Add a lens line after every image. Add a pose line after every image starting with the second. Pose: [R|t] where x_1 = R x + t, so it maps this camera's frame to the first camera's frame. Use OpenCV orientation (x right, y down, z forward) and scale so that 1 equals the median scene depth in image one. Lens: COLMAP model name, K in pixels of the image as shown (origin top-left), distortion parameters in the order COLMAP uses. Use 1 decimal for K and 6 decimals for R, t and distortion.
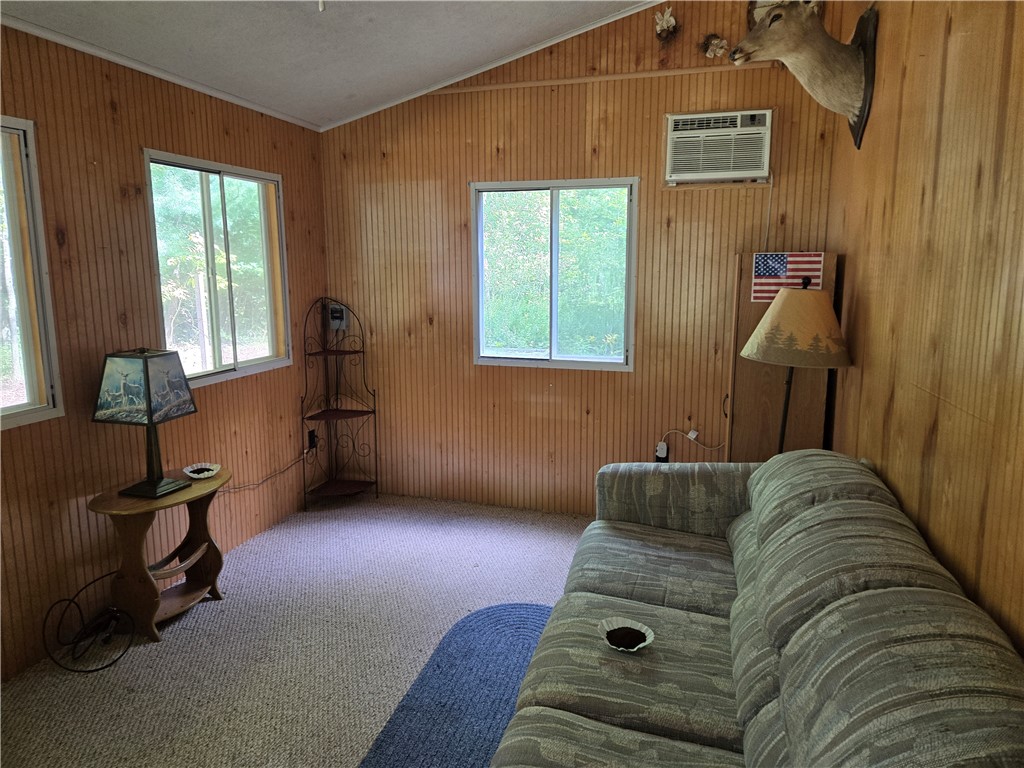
lens RADIAL K [[679.3, 0, 509.1], [0, 679.3, 372.0], [0, 0, 1]] dist [0.066958, -0.062486]
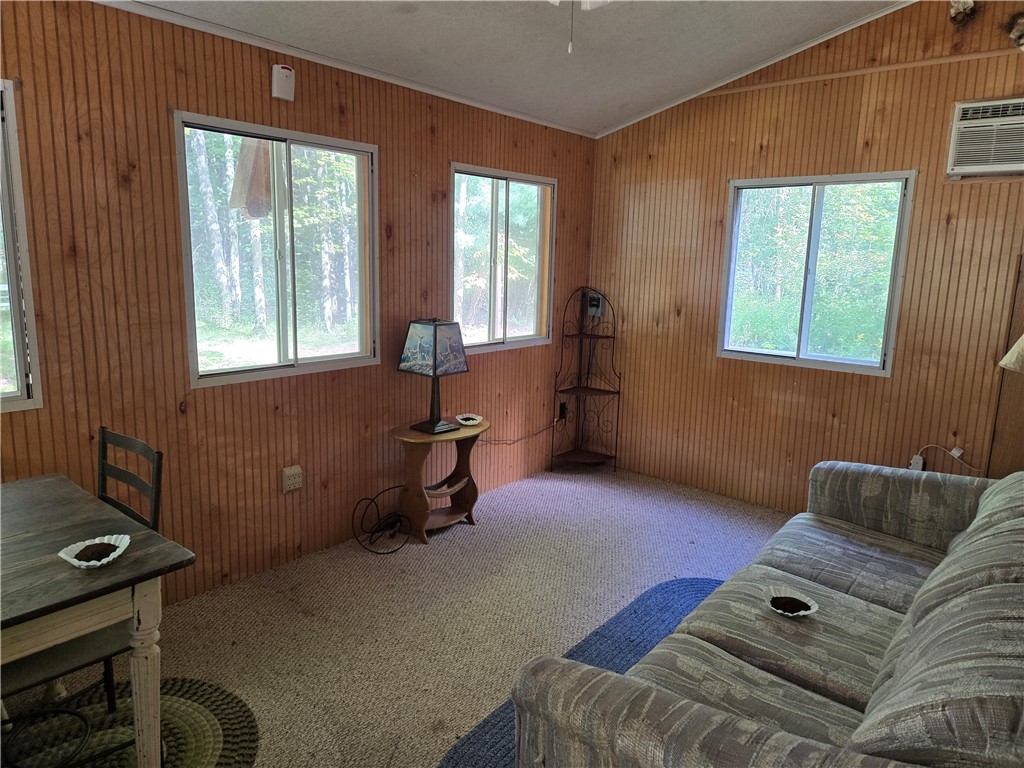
lens RADIAL K [[679.3, 0, 509.1], [0, 679.3, 372.0], [0, 0, 1]] dist [0.066958, -0.062486]
pose [[0.914687, 0.091064, -0.393769, 0.089245], [-0.088931, 0.995756, 0.023703, 0.019562], [0.394257, 0.013337, 0.918904, -0.098060]]
